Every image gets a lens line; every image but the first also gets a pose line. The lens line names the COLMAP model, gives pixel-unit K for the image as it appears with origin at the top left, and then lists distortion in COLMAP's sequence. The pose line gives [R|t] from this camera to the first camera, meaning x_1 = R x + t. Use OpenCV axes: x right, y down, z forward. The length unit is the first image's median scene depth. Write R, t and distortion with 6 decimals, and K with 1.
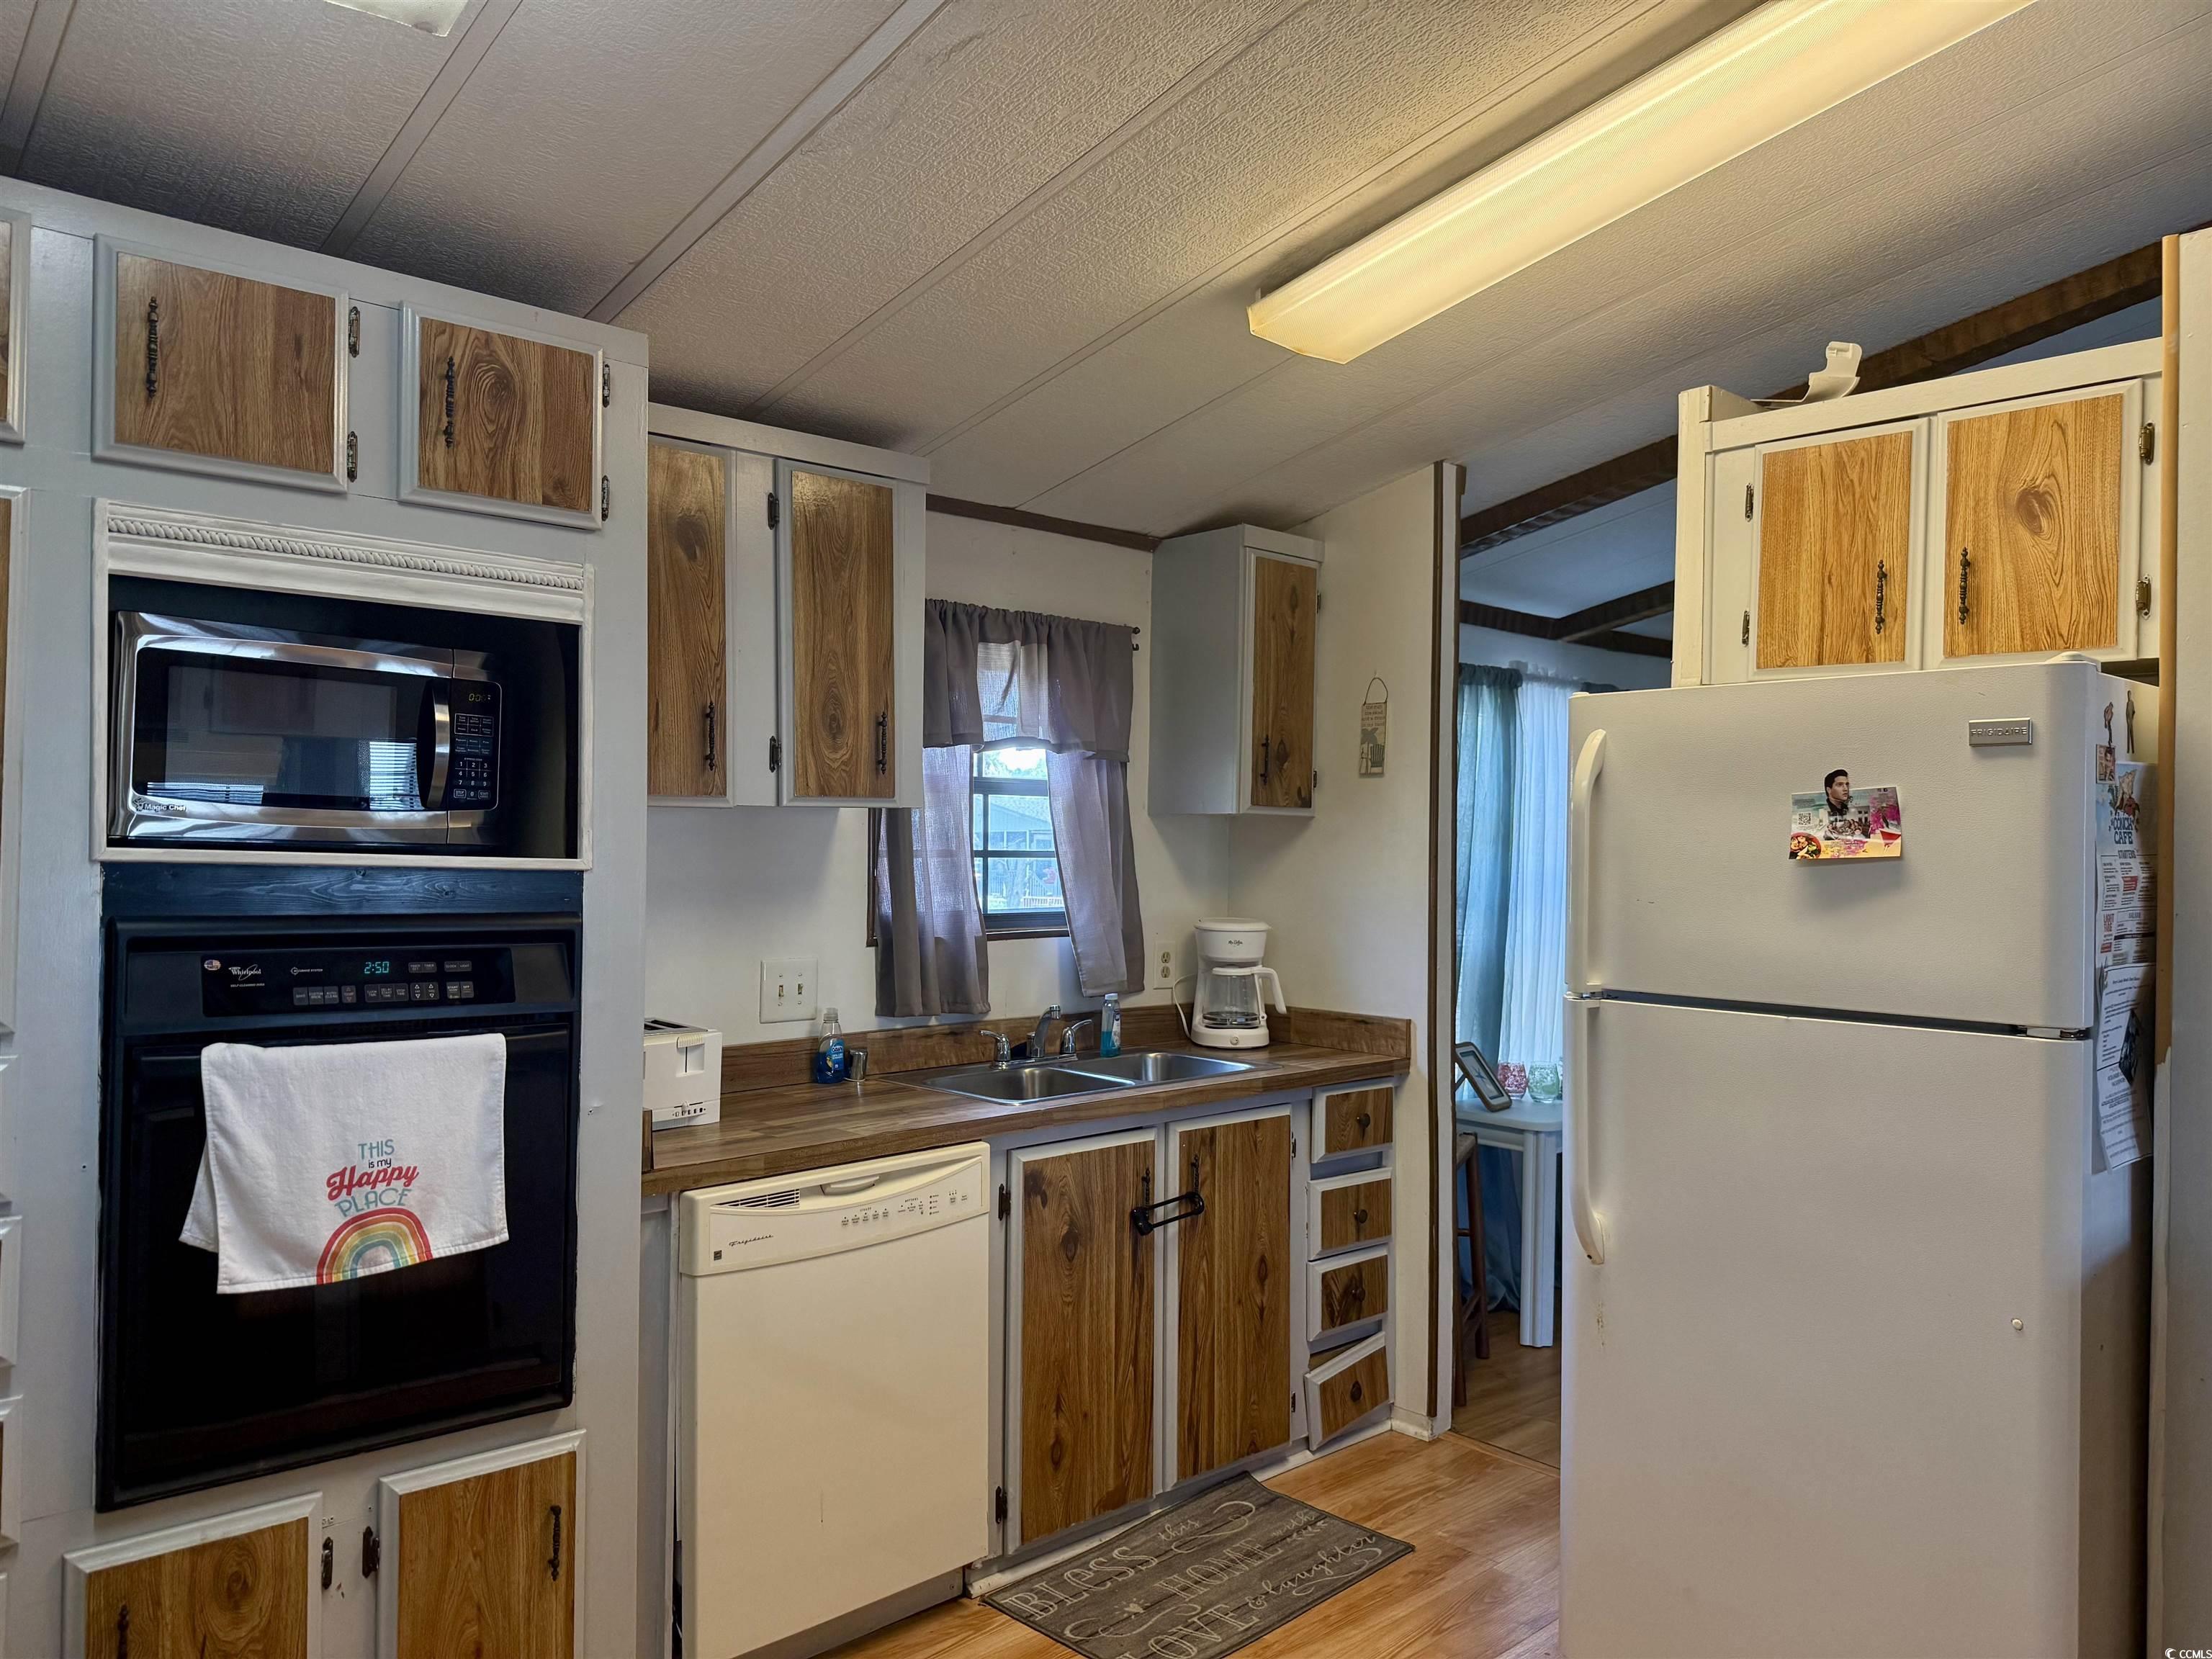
lens RADIAL K [[1557.3, 0, 1118.1], [0, 1557.3, 842.1], [0, 0, 1]] dist [0.116424, -0.200761]
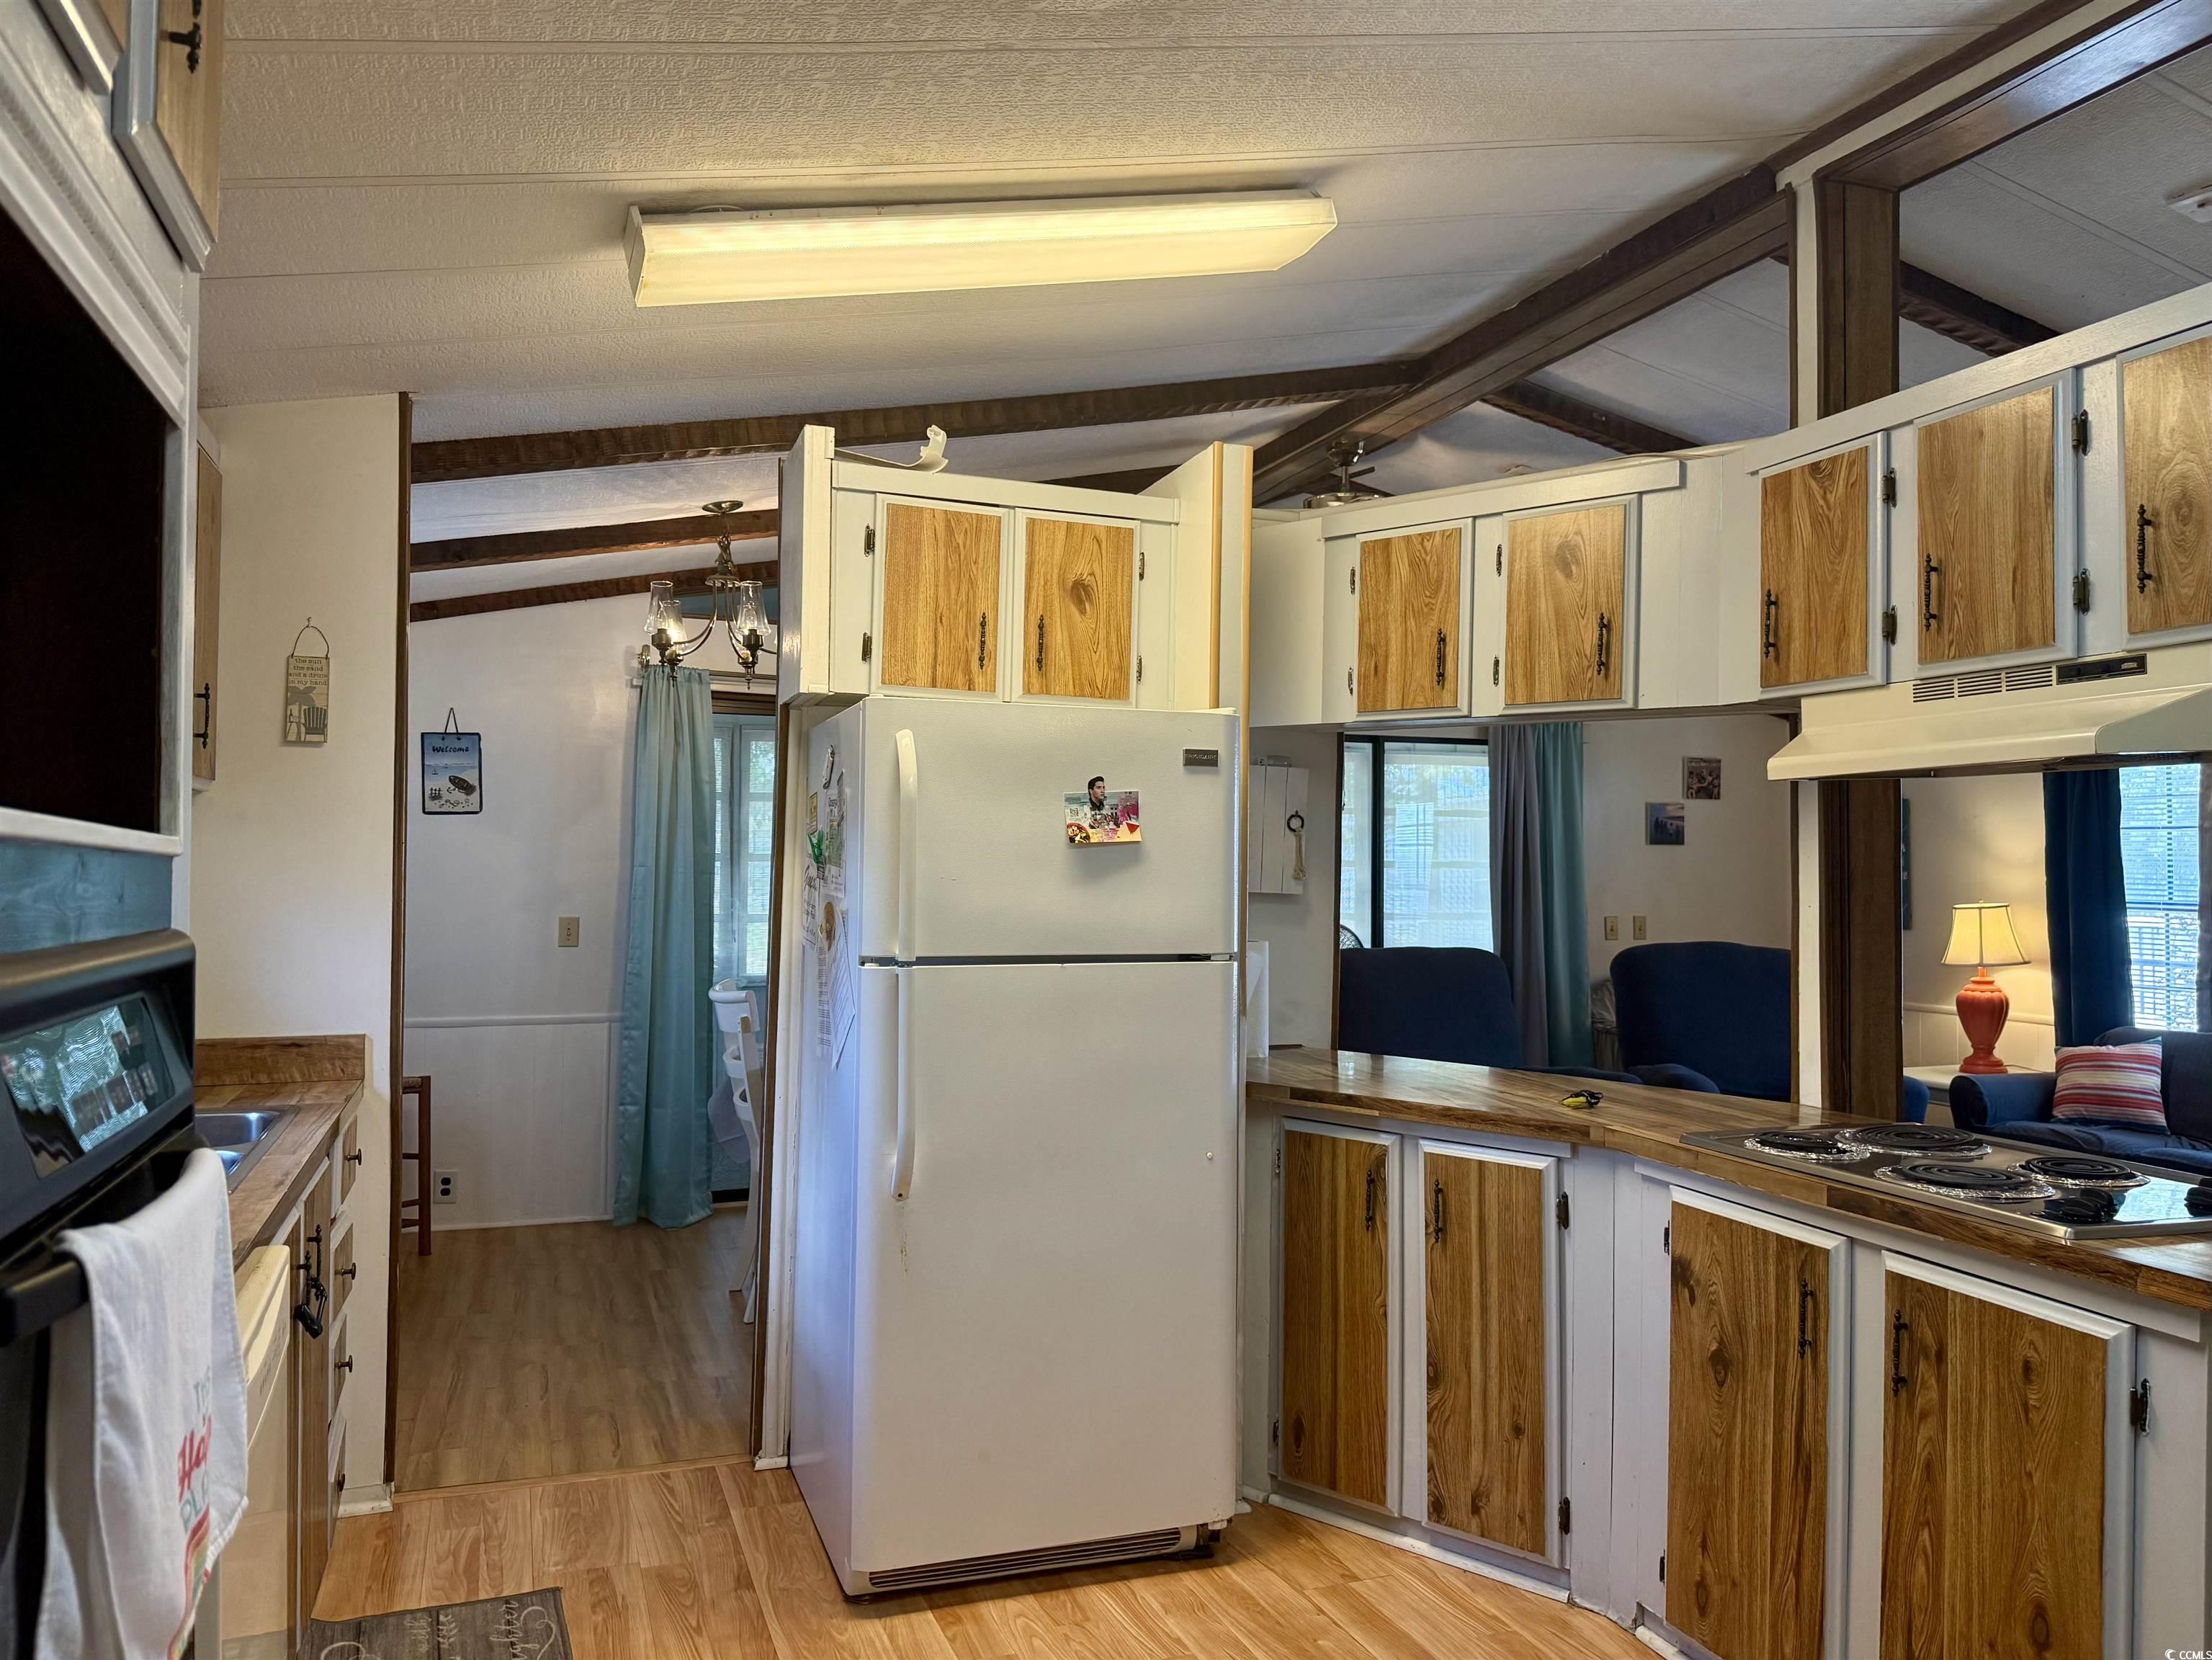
lens RADIAL K [[1557.6, 0, 1118.1], [0, 1557.6, 842.6], [0, 0, 1]] dist [0.116424, -0.200761]
pose [[0.369511, 0.003952, 0.929218, -0.651886], [-0.007355, 0.999972, -0.001328, 0.010239], [-0.929197, -0.006344, 0.369530, 0.422416]]
